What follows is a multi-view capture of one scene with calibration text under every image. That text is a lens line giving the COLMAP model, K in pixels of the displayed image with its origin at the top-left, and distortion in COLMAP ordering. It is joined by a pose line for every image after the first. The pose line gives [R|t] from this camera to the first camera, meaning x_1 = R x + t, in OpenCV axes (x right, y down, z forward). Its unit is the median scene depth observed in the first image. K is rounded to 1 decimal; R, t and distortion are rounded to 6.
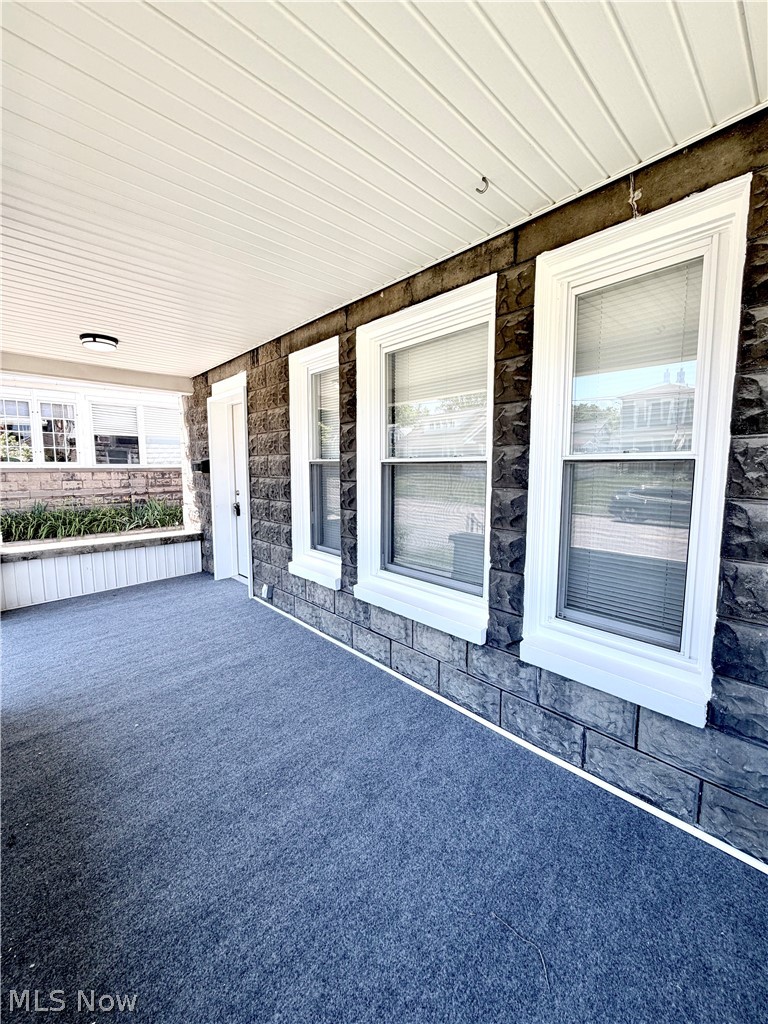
lens RADIAL K [[407.6, 0, 383.4], [0, 407.6, 511.7], [0, 0, 1]] dist [0.003006, -0.000903]
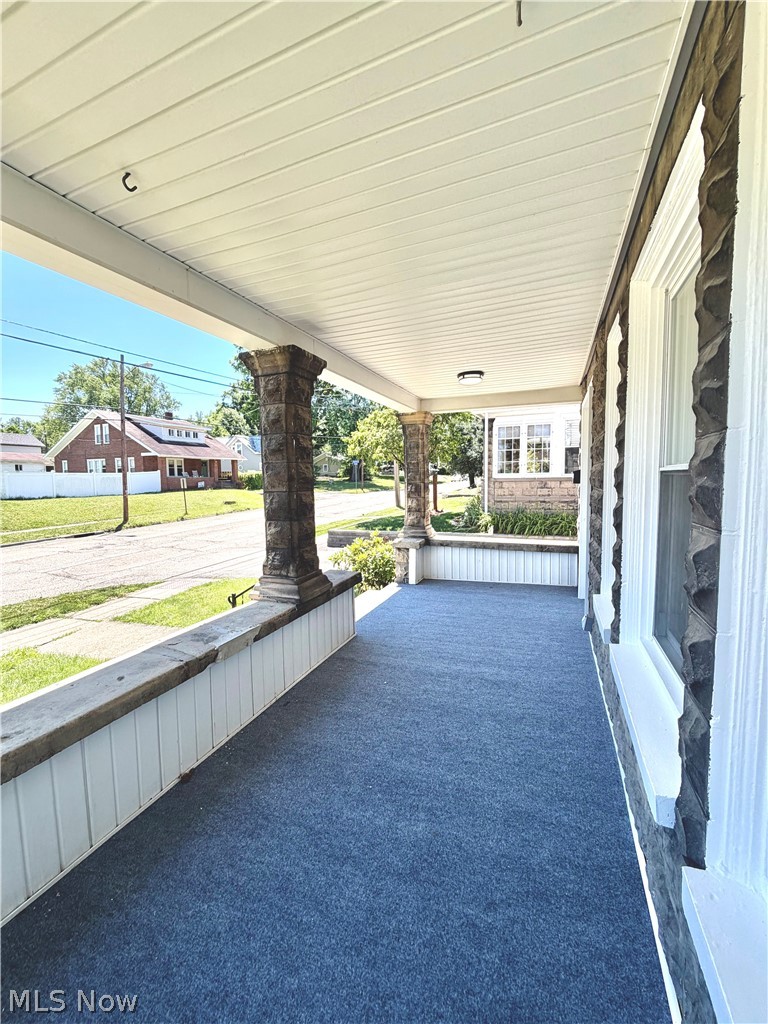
lens RADIAL K [[407.6, 0, 383.9], [0, 407.6, 508.5], [0, 0, 1]] dist [0.003006, -0.000903]
pose [[0.419546, 0.060654, -0.905705, 0.331537], [-0.084642, 0.996032, 0.027495, -0.034523], [0.903779, 0.065125, 0.423015, 0.270837]]
